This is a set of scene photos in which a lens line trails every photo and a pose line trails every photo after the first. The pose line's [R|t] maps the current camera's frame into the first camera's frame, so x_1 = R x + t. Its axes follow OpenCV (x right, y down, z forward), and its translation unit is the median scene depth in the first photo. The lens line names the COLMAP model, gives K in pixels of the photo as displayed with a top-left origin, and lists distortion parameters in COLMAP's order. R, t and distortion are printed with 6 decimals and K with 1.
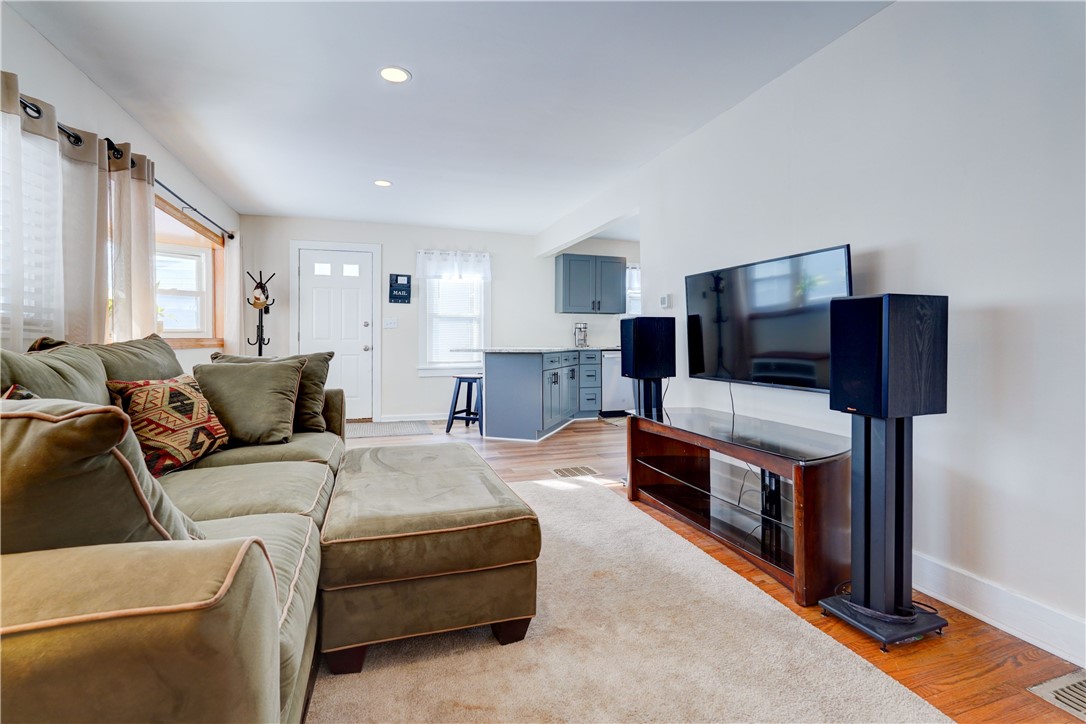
lens RADIAL K [[503.1, 0, 539.9], [0, 503.1, 336.6], [0, 0, 1]] dist [-0.001674, 0.000292]
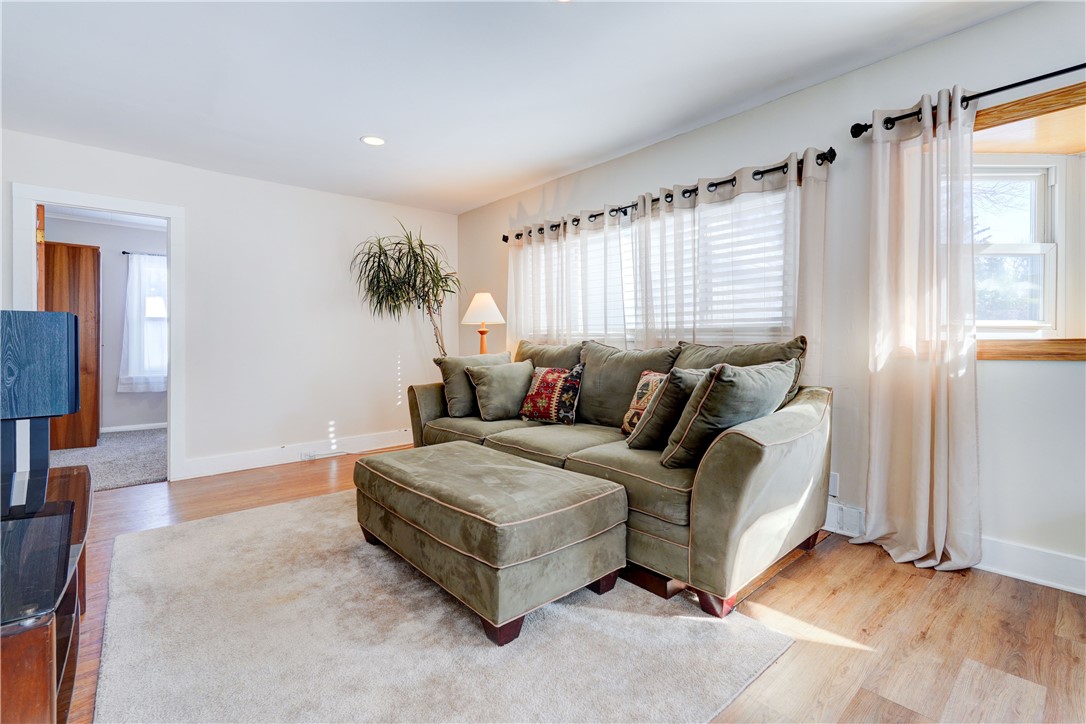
lens RADIAL K [[488.4, 0, 541.4], [0, 488.4, 345.4], [0, 0, 1]] dist [-0.002436, 0.000342]
pose [[-0.921174, 0.009040, -0.389046, 0.013801], [0.008467, 0.999959, 0.003186, 0.002247], [0.389059, -0.000359, -0.921213, 0.873409]]
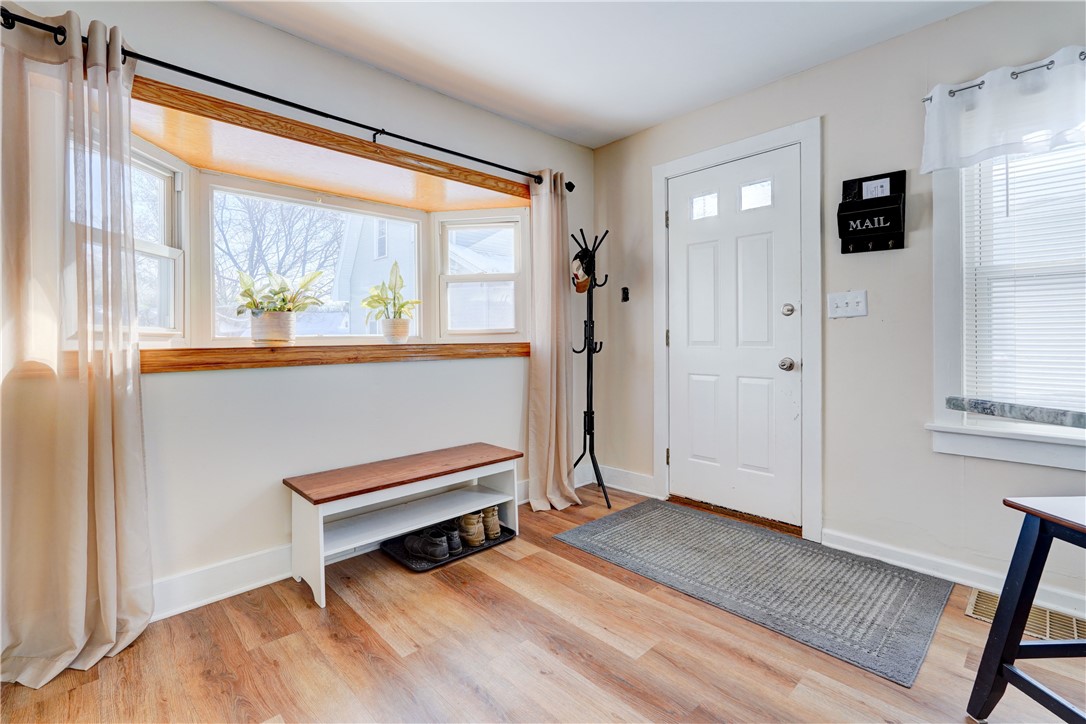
lens RADIAL K [[495.5, 0, 550.2], [0, 495.5, 336.6], [0, 0, 1]] dist [0.001455, 0.000315]
pose [[0.428892, -0.003812, -0.903348, -0.050552], [0.010437, 0.999945, 0.000736, -0.004762], [0.903296, -0.009744, 0.428908, 0.743936]]
